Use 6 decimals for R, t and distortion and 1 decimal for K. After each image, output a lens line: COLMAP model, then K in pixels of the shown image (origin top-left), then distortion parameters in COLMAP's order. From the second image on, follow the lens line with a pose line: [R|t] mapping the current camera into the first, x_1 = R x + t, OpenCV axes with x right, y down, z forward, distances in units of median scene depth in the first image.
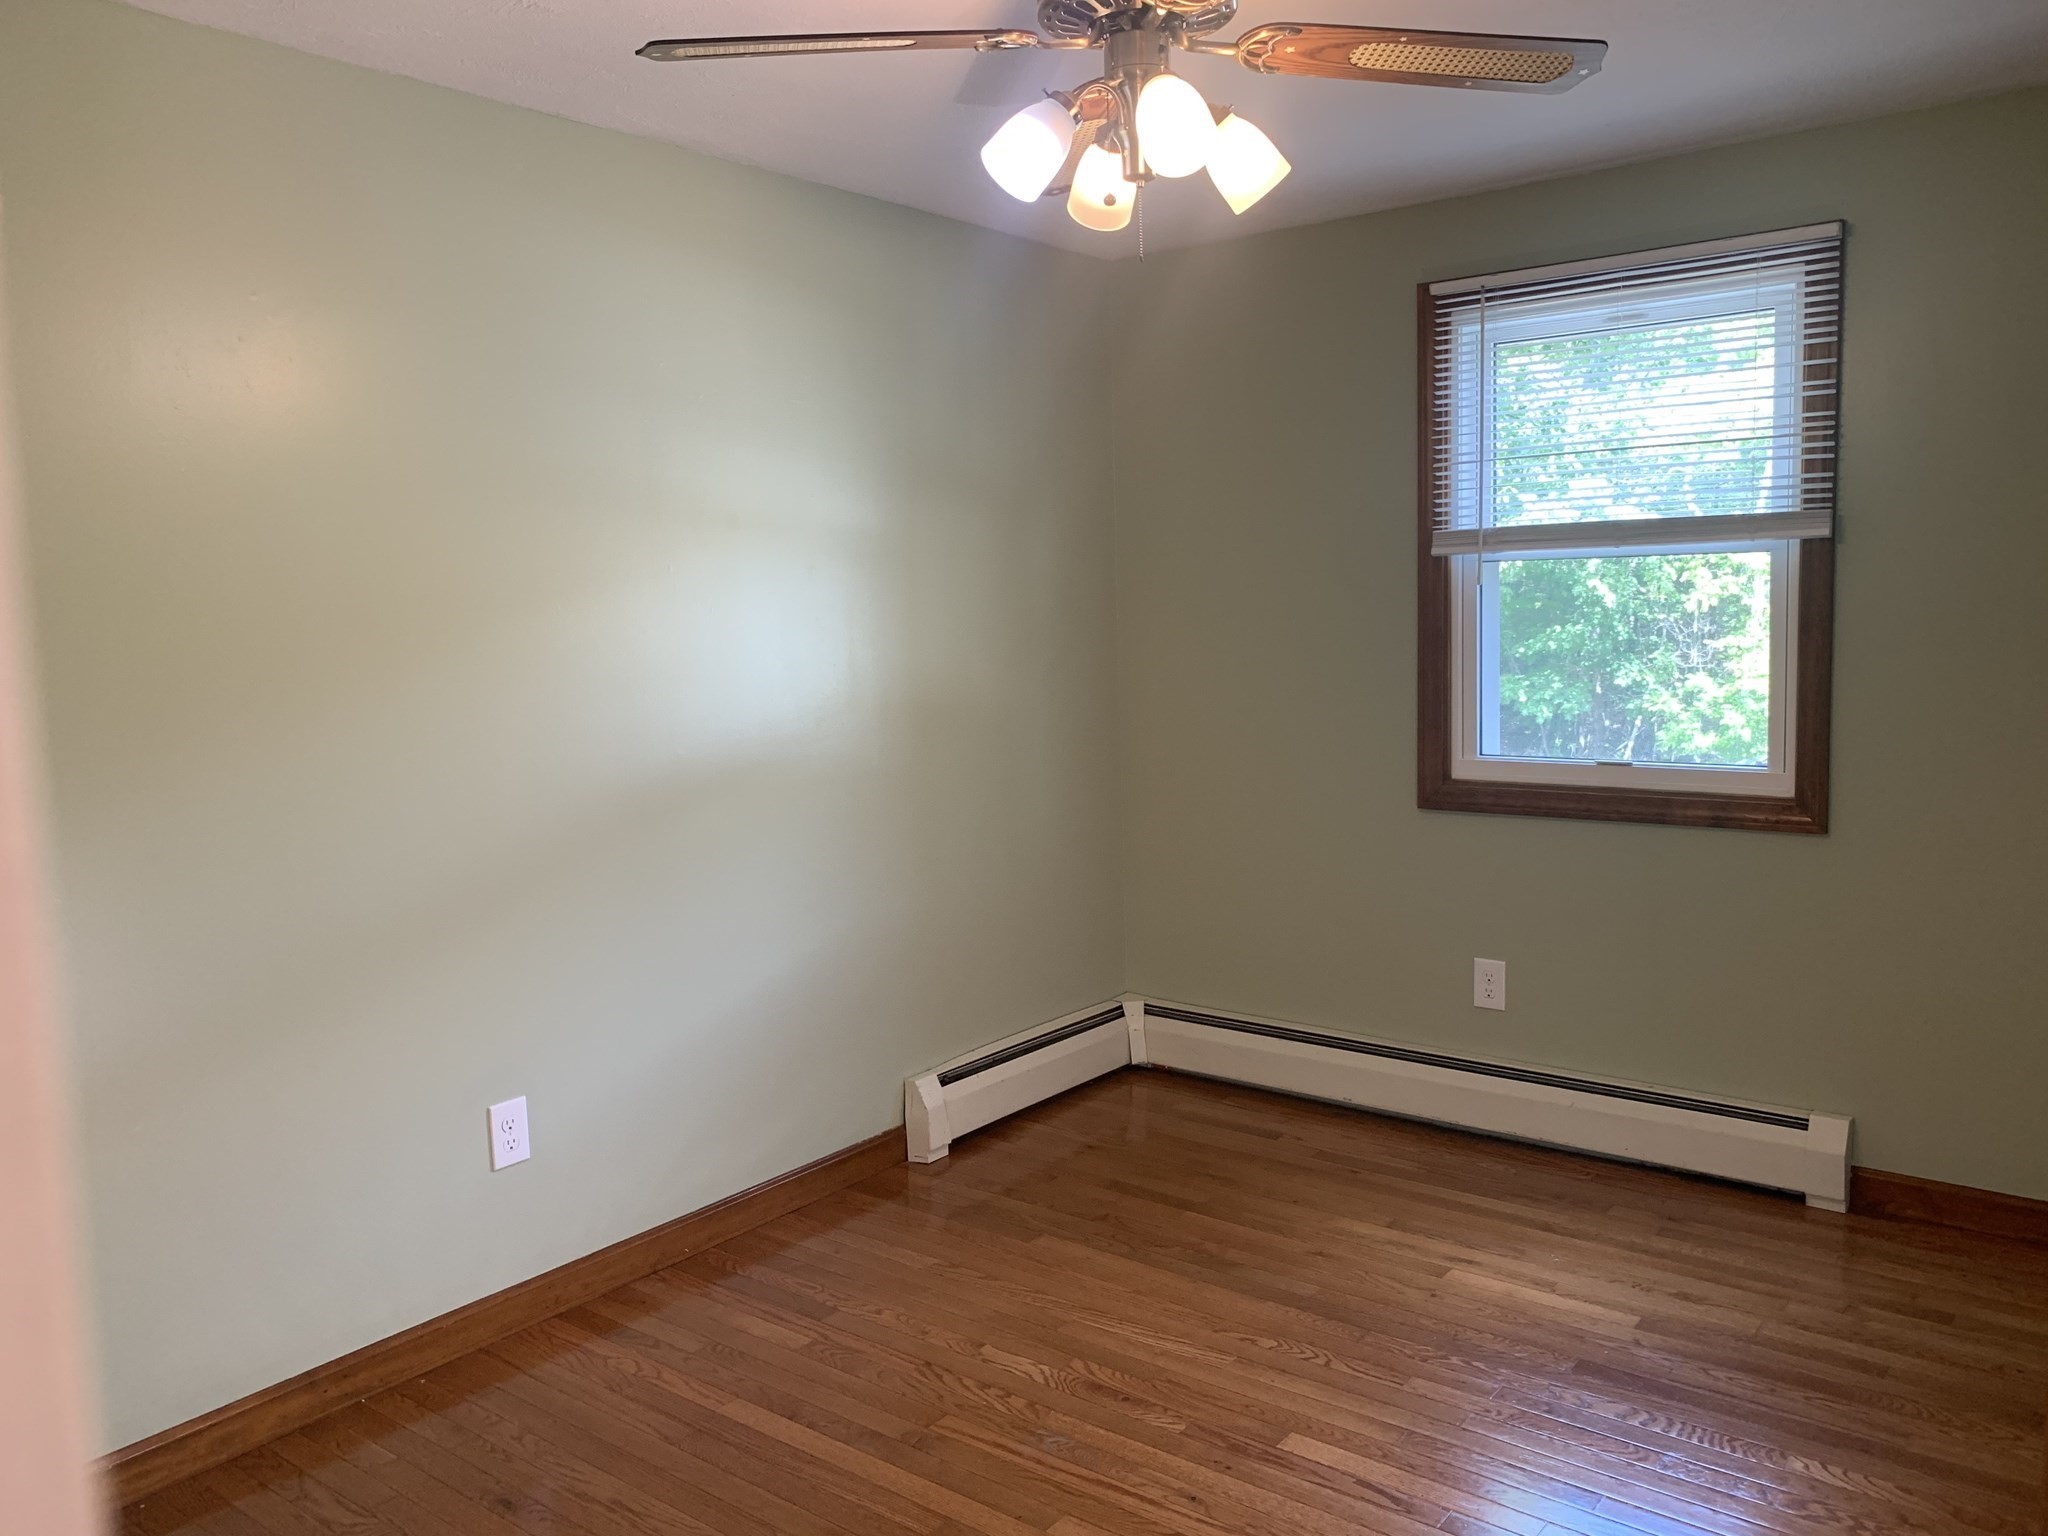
lens RADIAL K [[1591.3, 0, 1024.0], [0, 1591.3, 768.0], [0, 0, 1]] dist [0.037368, -0.007875]
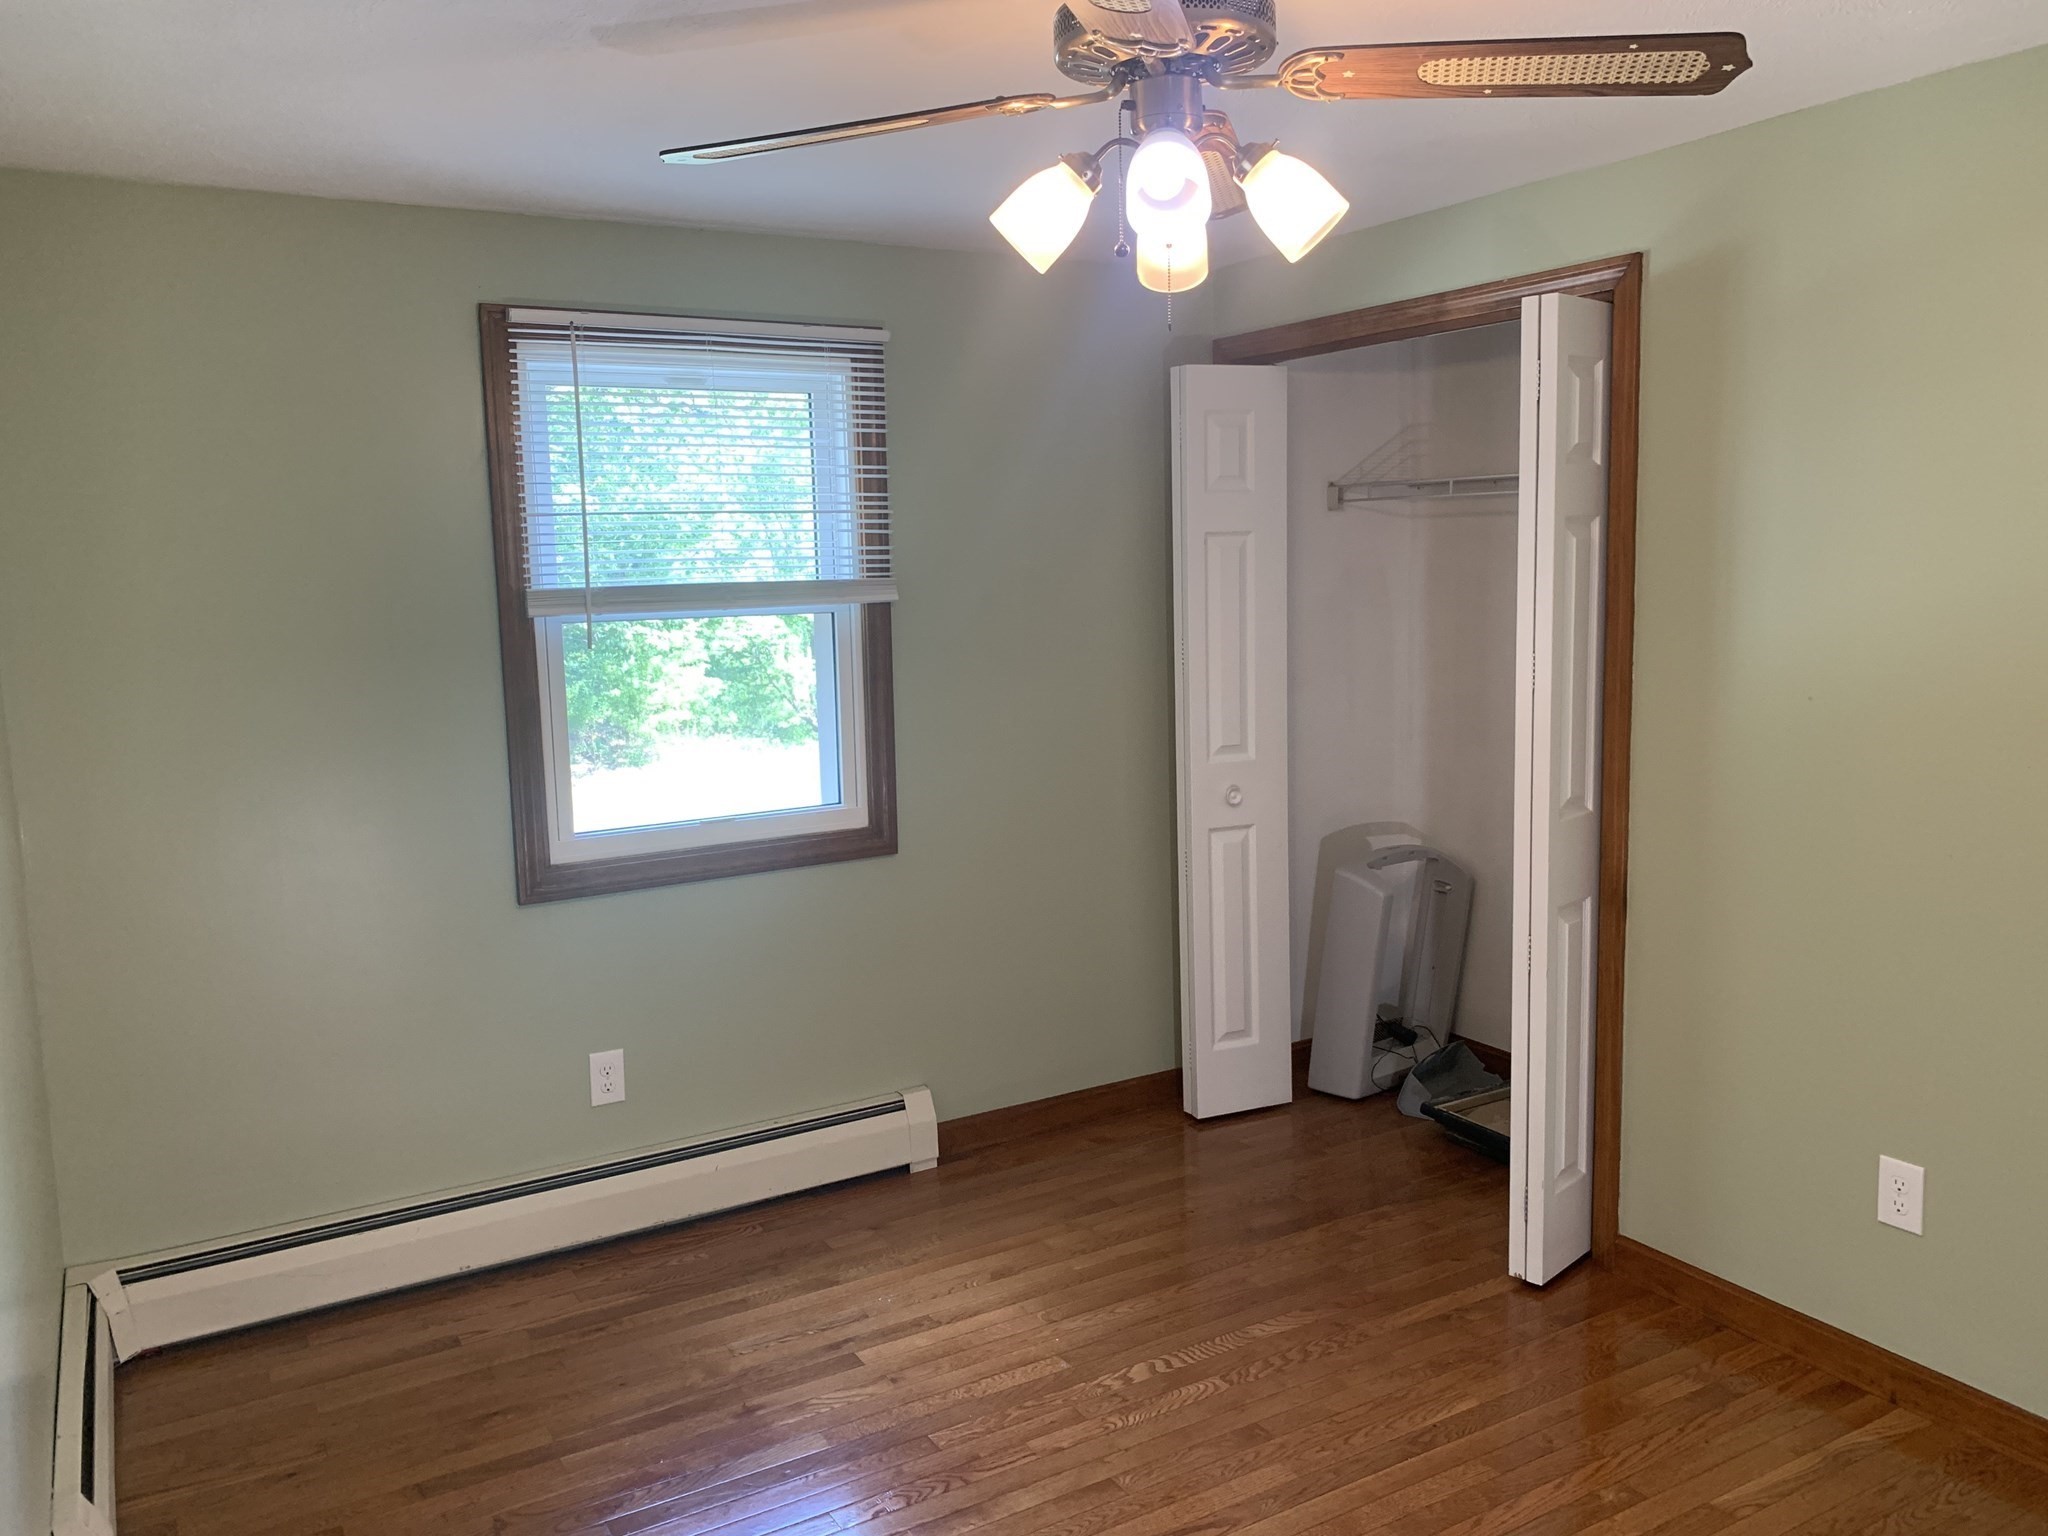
lens RADIAL K [[1591.3, 0, 1024.0], [0, 1591.3, 768.0], [0, 0, 1]] dist [0.037368, -0.007875]
pose [[0.359426, -0.110445, 0.926615, -0.518962], [0.111386, 0.990950, 0.074908, -0.095793], [-0.926502, 0.076288, 0.368475, 0.474814]]
